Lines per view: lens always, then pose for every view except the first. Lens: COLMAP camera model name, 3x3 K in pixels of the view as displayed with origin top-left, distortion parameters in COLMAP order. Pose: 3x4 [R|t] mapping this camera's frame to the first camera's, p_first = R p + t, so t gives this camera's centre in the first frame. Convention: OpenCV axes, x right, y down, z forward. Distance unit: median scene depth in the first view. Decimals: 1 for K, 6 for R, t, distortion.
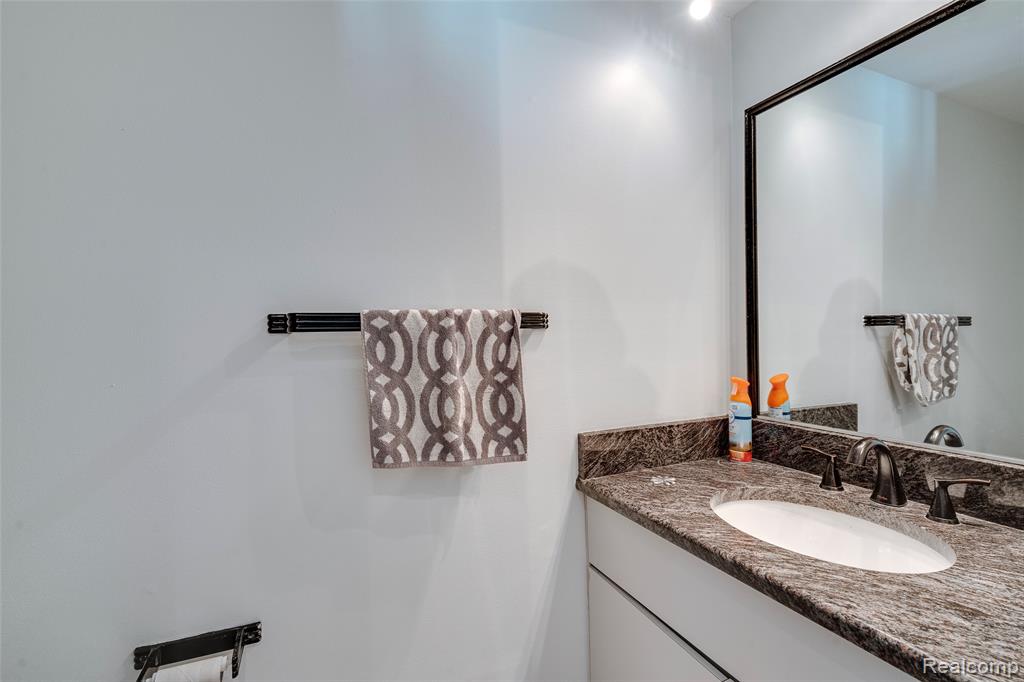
lens RADIAL K [[472.5, 0, 511.9], [0, 472.5, 339.9], [0, 0, 1]] dist [-0.022047, -0.000722]
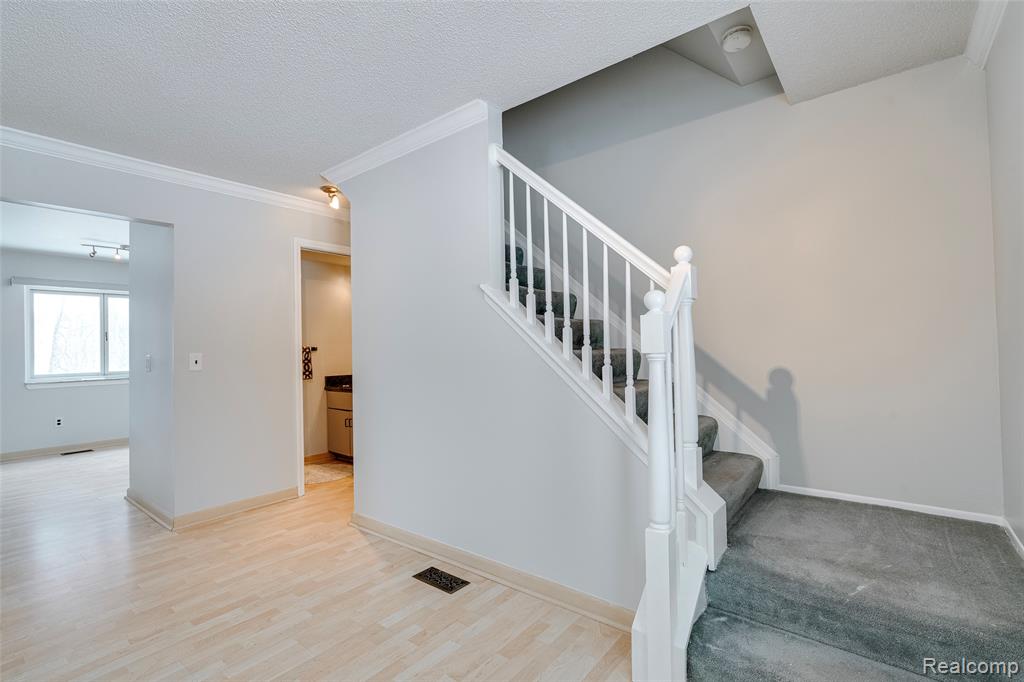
lens RADIAL K [[472.5, 0, 514.3], [0, 472.5, 347.1], [0, 0, 1]] dist [-0.022047, -0.000722]
pose [[0.885689, -0.003516, 0.464265, -0.353959], [0.011238, 0.999841, -0.013868, 0.028168], [-0.464143, 0.017500, 0.885588, -3.967941]]
